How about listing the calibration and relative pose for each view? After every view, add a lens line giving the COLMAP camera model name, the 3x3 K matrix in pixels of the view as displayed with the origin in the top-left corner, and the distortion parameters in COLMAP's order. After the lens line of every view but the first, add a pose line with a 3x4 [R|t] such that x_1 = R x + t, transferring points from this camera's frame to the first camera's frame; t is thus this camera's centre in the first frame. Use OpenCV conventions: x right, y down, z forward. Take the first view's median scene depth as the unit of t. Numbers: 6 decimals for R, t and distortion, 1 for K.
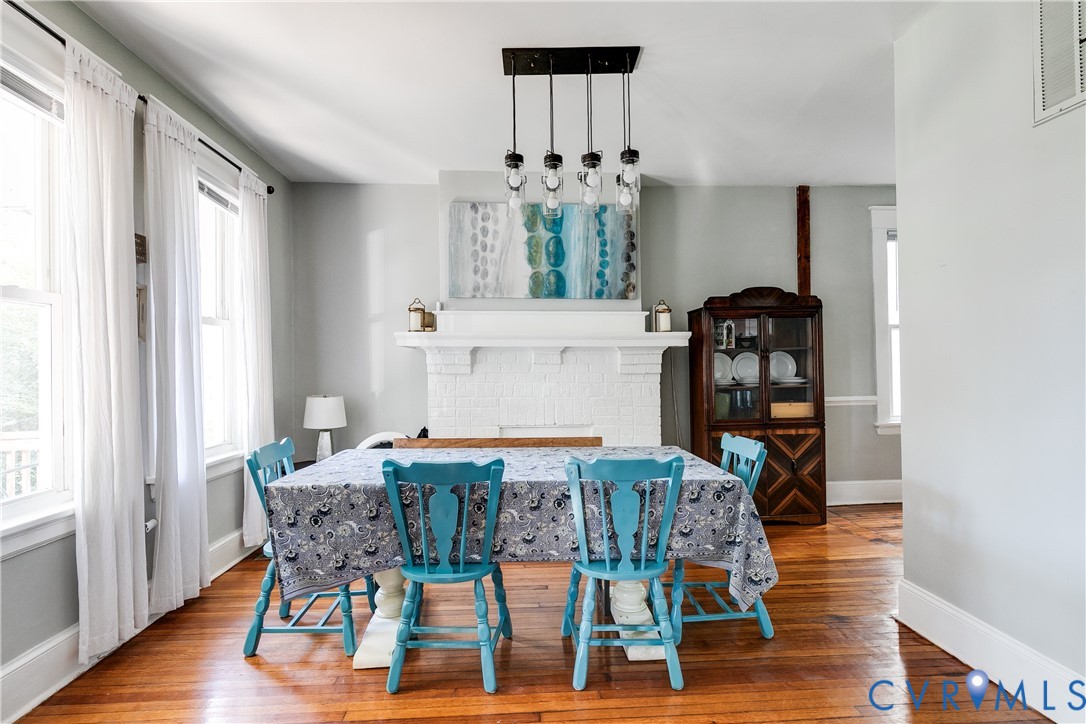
lens RADIAL K [[546.2, 0, 550.6], [0, 546.2, 361.7], [0, 0, 1]] dist [-0.004528, 0.002141]
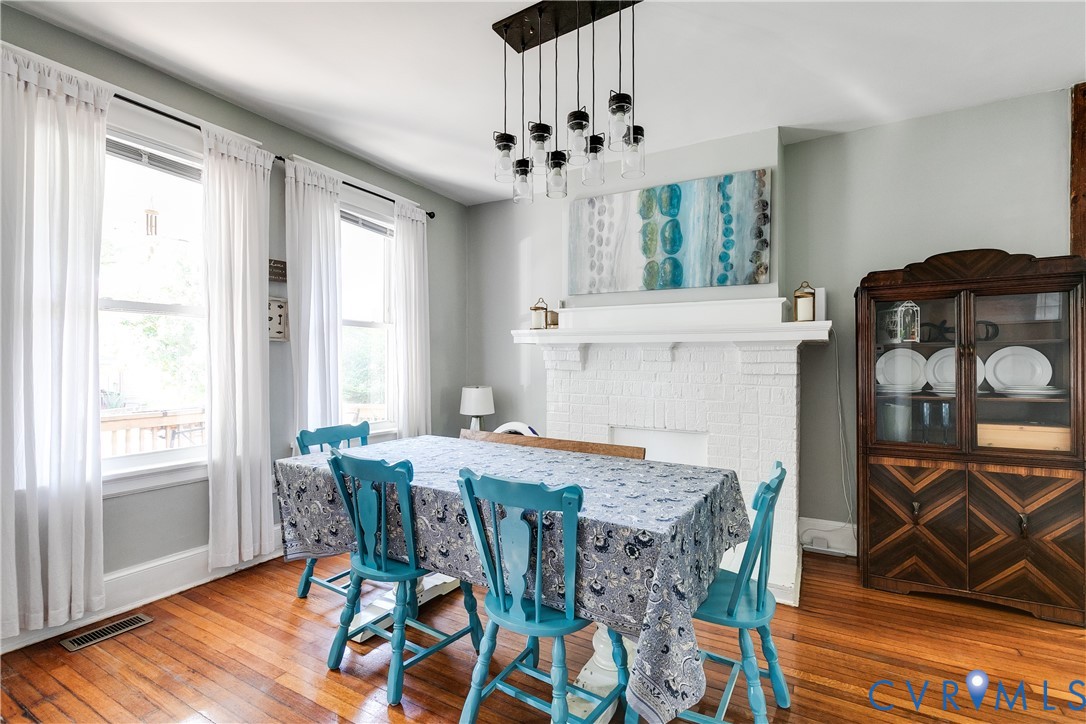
lens RADIAL K [[493.1, 0, 547.1], [0, 493.1, 363.3], [0, 0, 1]] dist [0.005318, -0.001150]
pose [[0.842271, 0.012526, -0.538910, 0.285232], [-0.007091, 0.999901, 0.012158, -0.001359], [0.539008, -0.006419, 0.842276, 0.207257]]
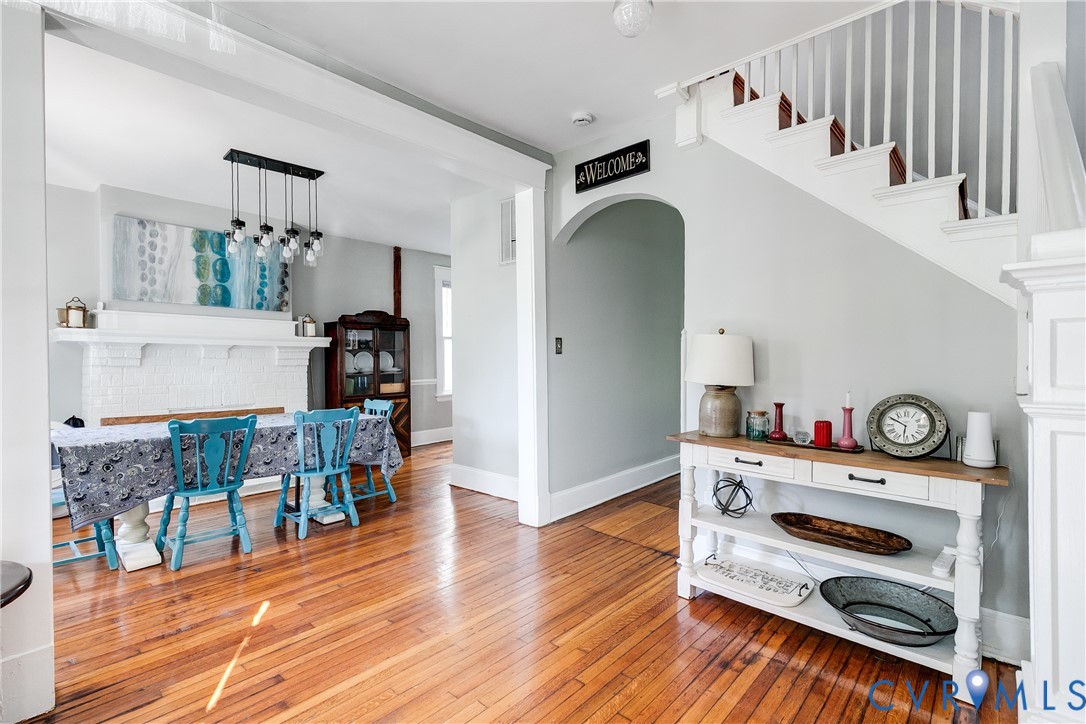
lens RADIAL K [[493.1, 0, 528.6], [0, 493.1, 360.6], [0, 0, 1]] dist [0.005318, -0.001150]
pose [[0.735723, 0.005582, 0.677260, -0.252252], [-0.010293, 0.999943, 0.002939, -0.001194], [-0.677205, -0.009133, 0.735738, -0.349872]]
